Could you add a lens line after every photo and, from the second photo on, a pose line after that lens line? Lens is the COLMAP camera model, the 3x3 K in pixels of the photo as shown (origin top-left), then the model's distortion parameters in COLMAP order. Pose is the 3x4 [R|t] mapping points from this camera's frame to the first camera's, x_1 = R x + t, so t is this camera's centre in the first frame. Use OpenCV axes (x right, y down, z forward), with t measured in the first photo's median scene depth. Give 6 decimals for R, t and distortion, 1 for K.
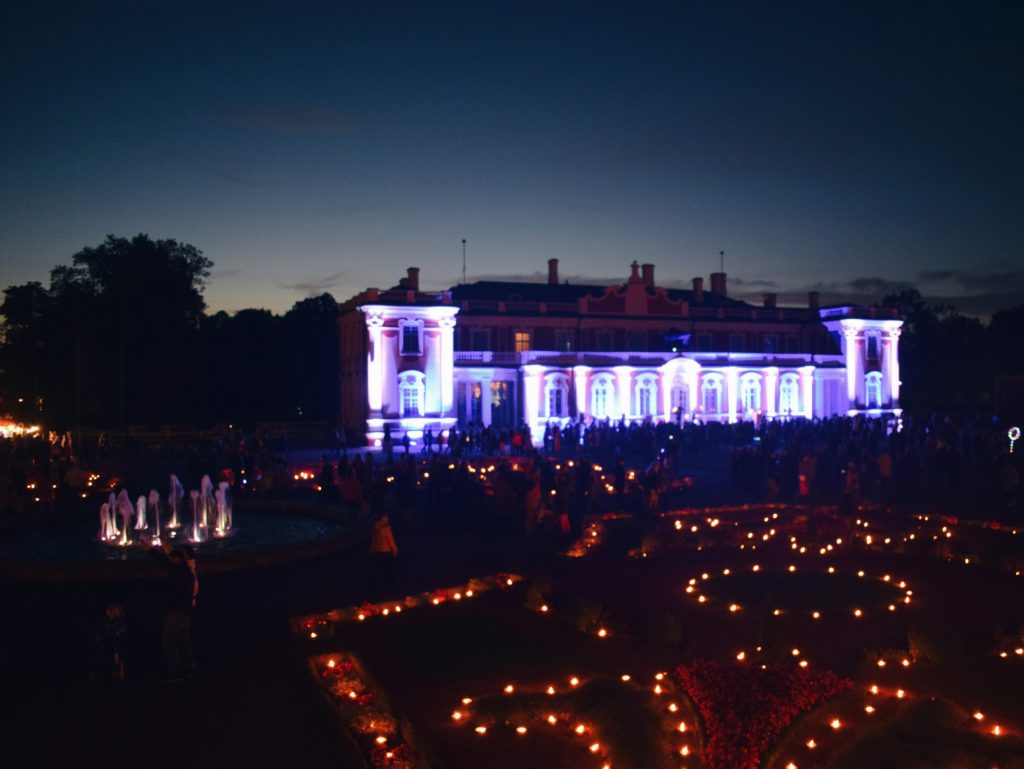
lens RADIAL K [[897.2, 0, 512.0], [0, 897.2, 384.5], [0, 0, 1]] dist [-0.084907, -0.000916]
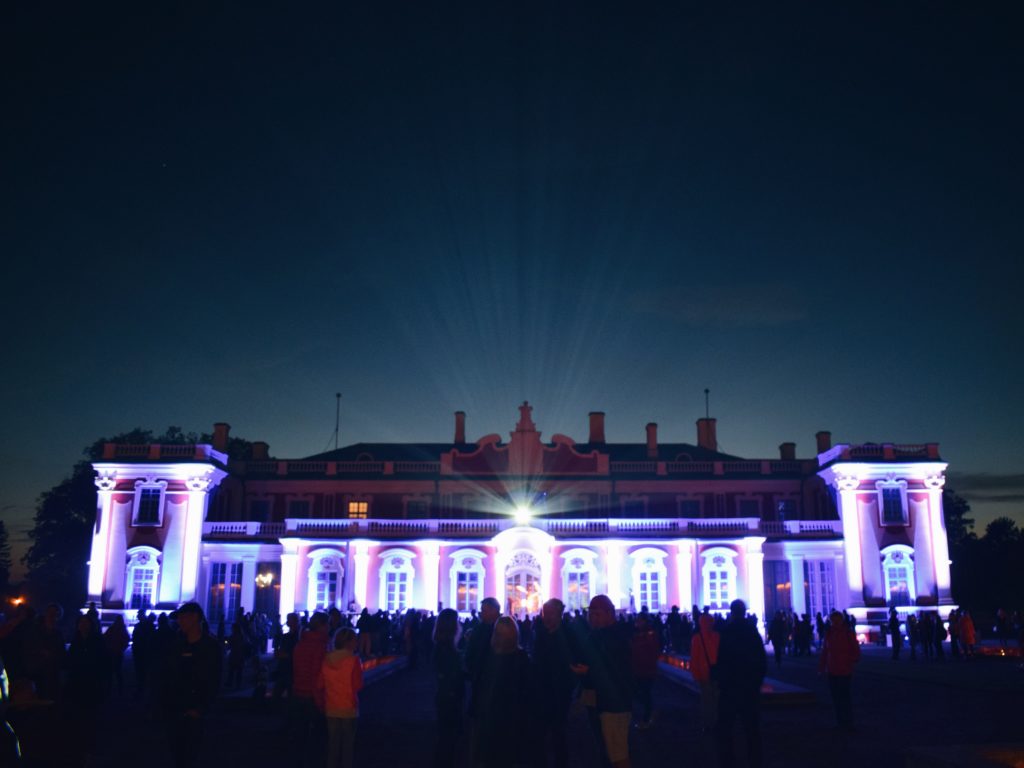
lens RADIAL K [[897.2, 0, 512.0], [0, 897.2, 384.0], [0, 0, 1]] dist [-0.084907, -0.000916]
pose [[0.939832, -0.080051, -0.332125, 0.412553], [-0.002160, 0.970749, -0.240087, 0.028262], [0.341629, 0.226359, 0.912168, 0.349690]]
